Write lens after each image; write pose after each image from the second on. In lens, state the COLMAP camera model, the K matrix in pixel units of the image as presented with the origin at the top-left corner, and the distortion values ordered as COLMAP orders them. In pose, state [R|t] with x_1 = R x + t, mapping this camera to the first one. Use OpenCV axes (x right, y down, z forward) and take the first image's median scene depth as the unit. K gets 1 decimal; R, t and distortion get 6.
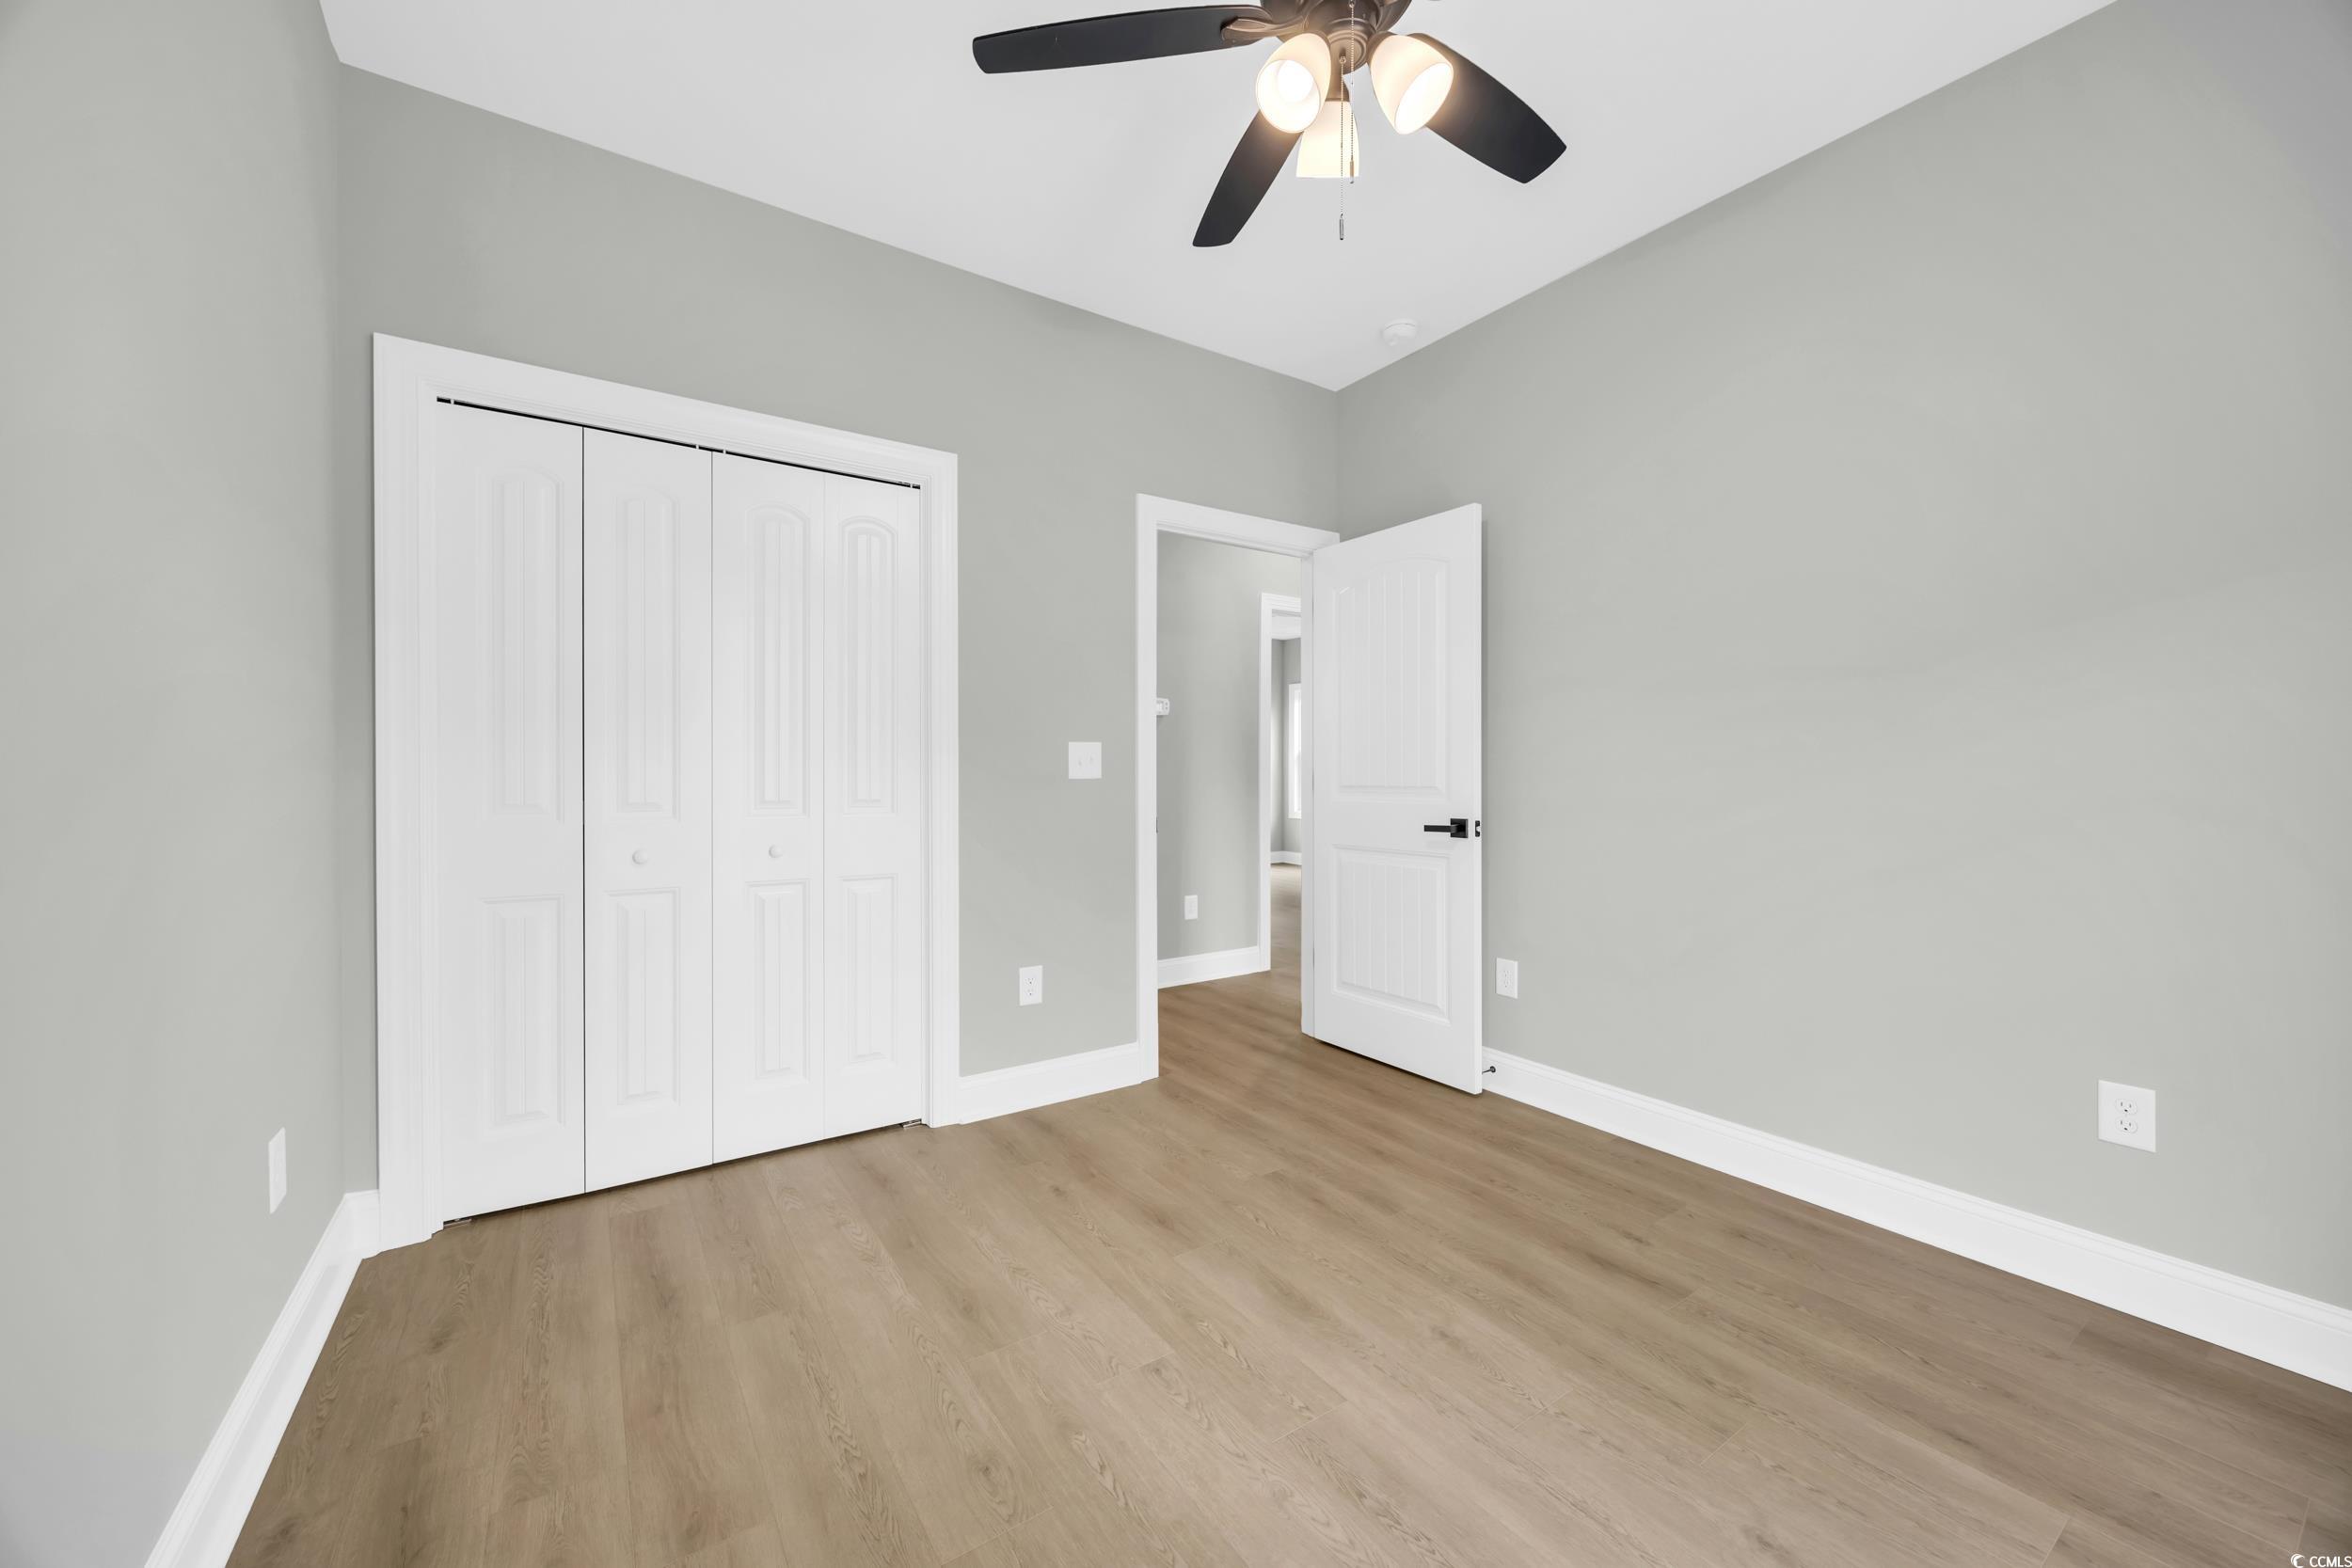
lens RADIAL K [[923.6, 0, 1190.2], [0, 923.6, 778.9], [0, 0, 1]] dist [-0.003951, -0.000401]
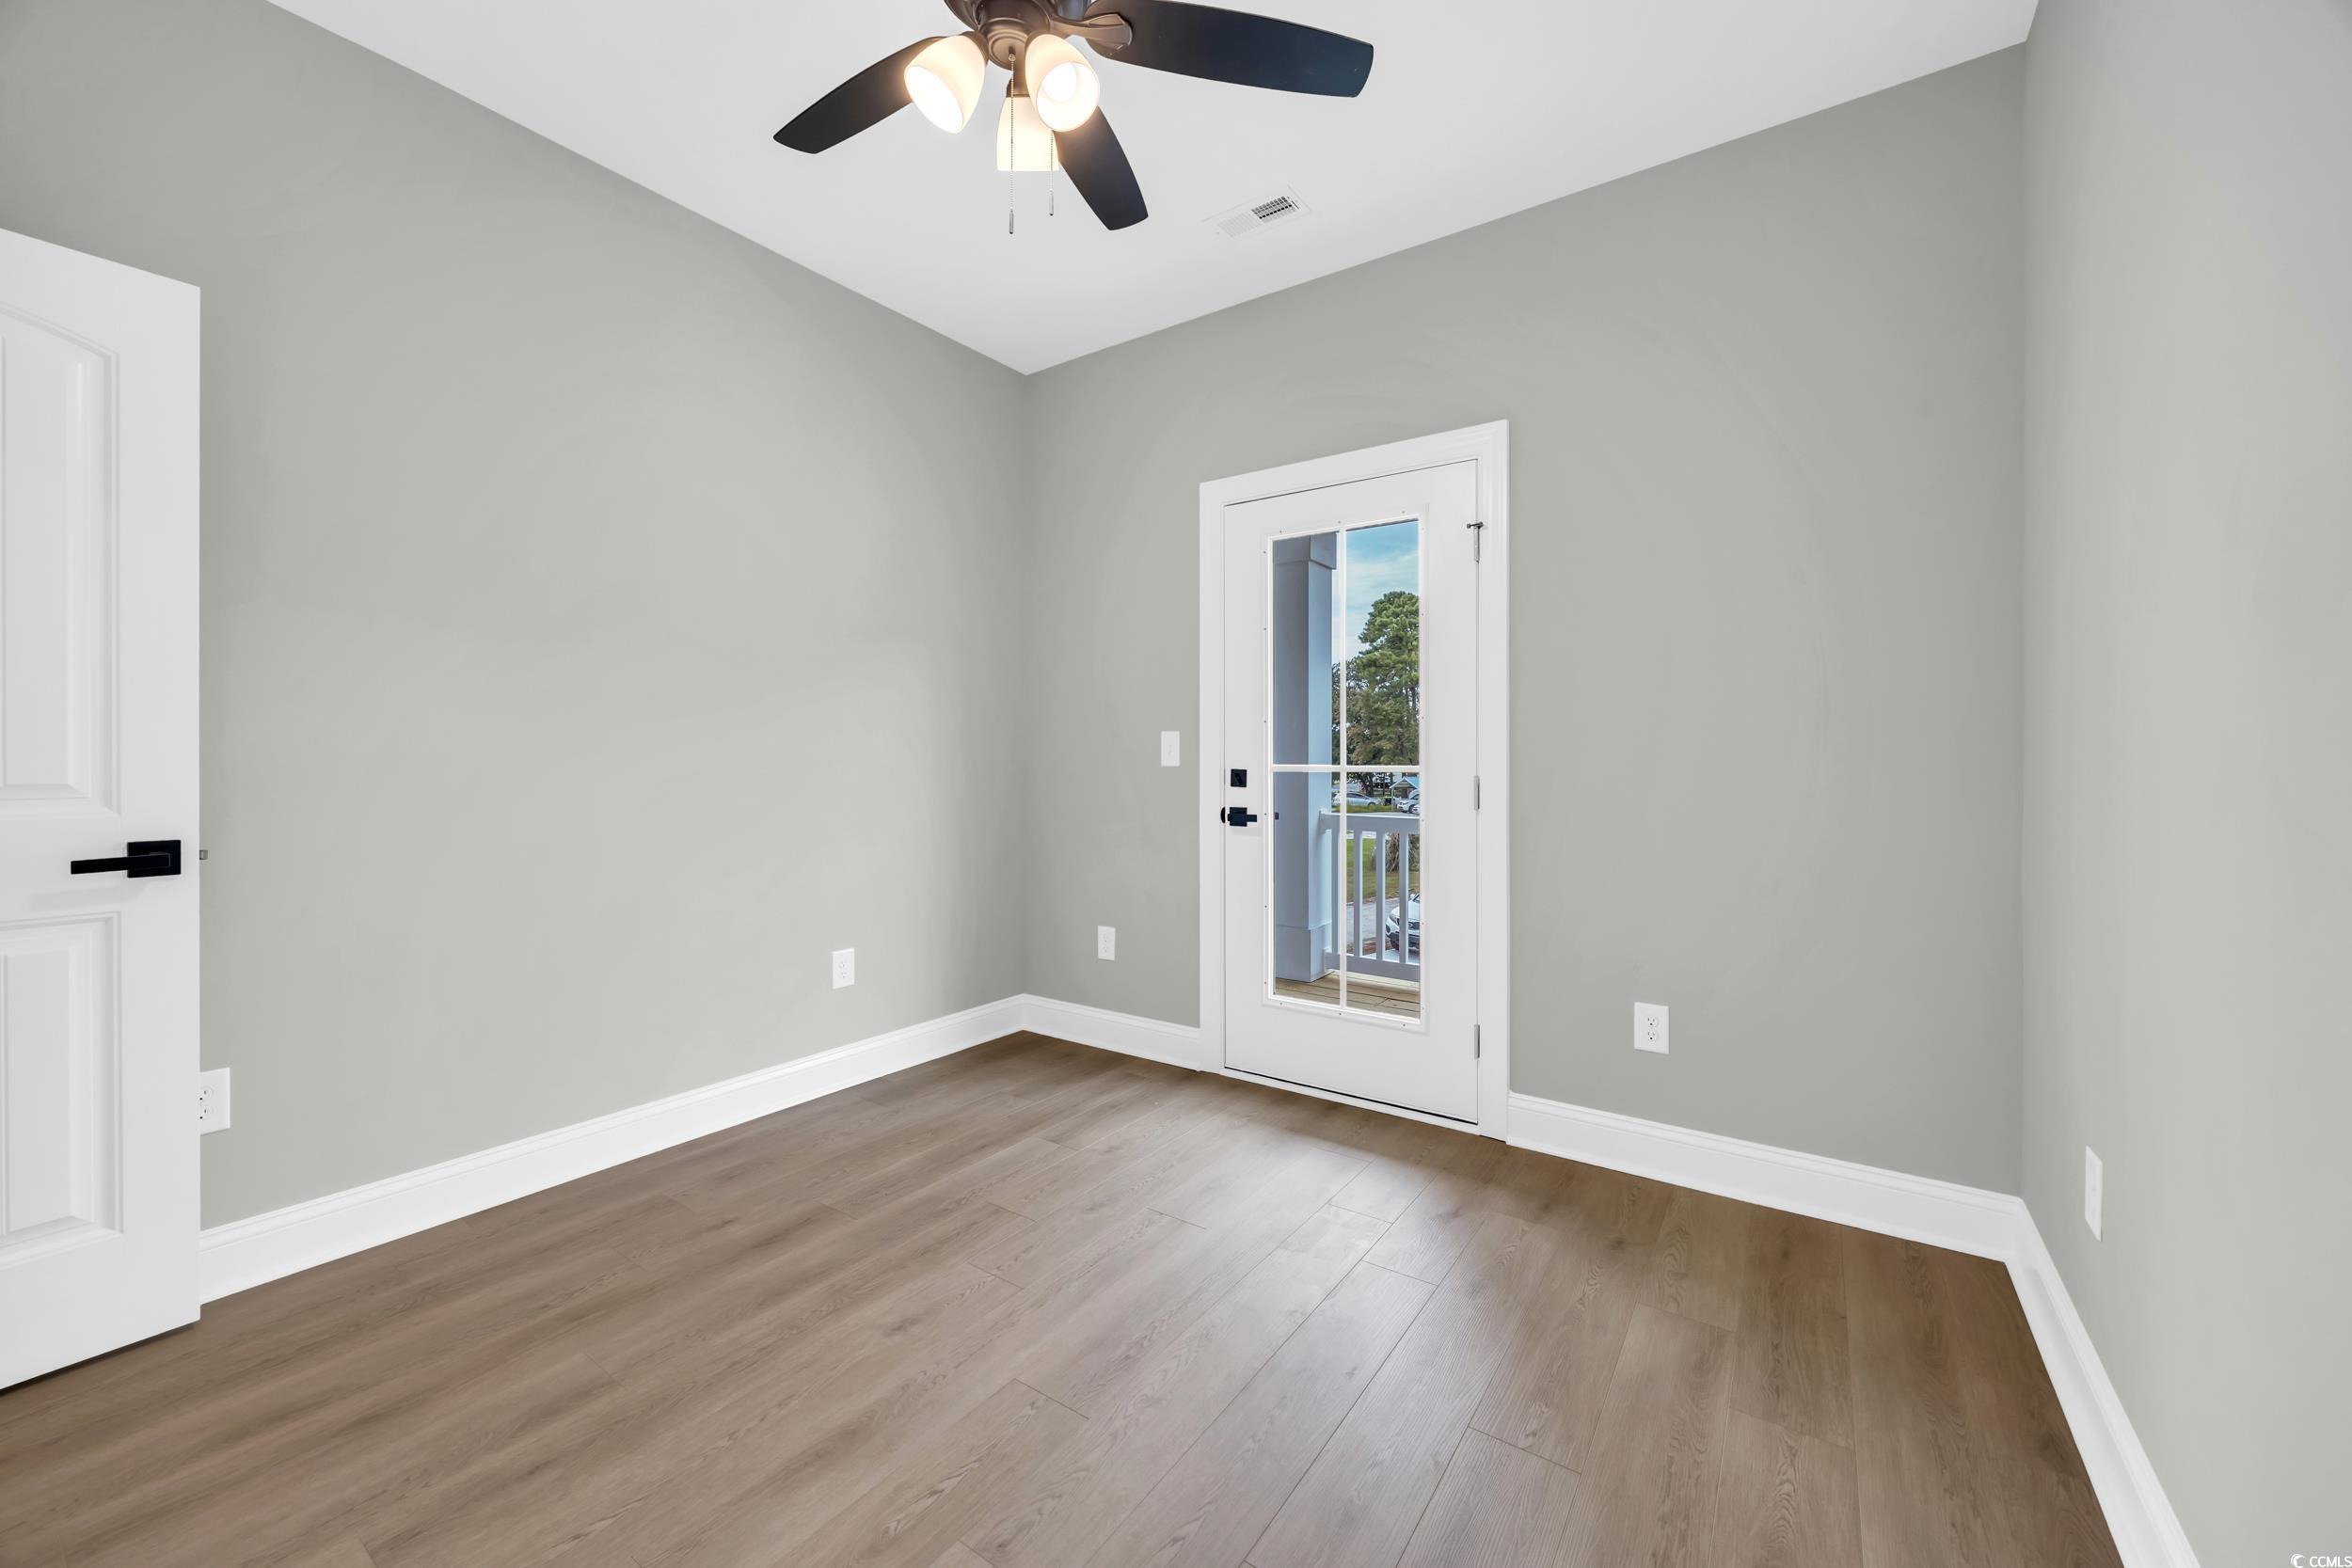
lens RADIAL K [[923.6, 0, 1184.7], [0, 923.6, 768.6], [0, 0, 1]] dist [-0.003951, -0.000401]
pose [[-0.385784, -0.008177, 0.922553, -0.639508], [0.001968, 0.999951, 0.009686, -0.005969], [-0.922587, 0.005553, -0.385749, 0.931231]]
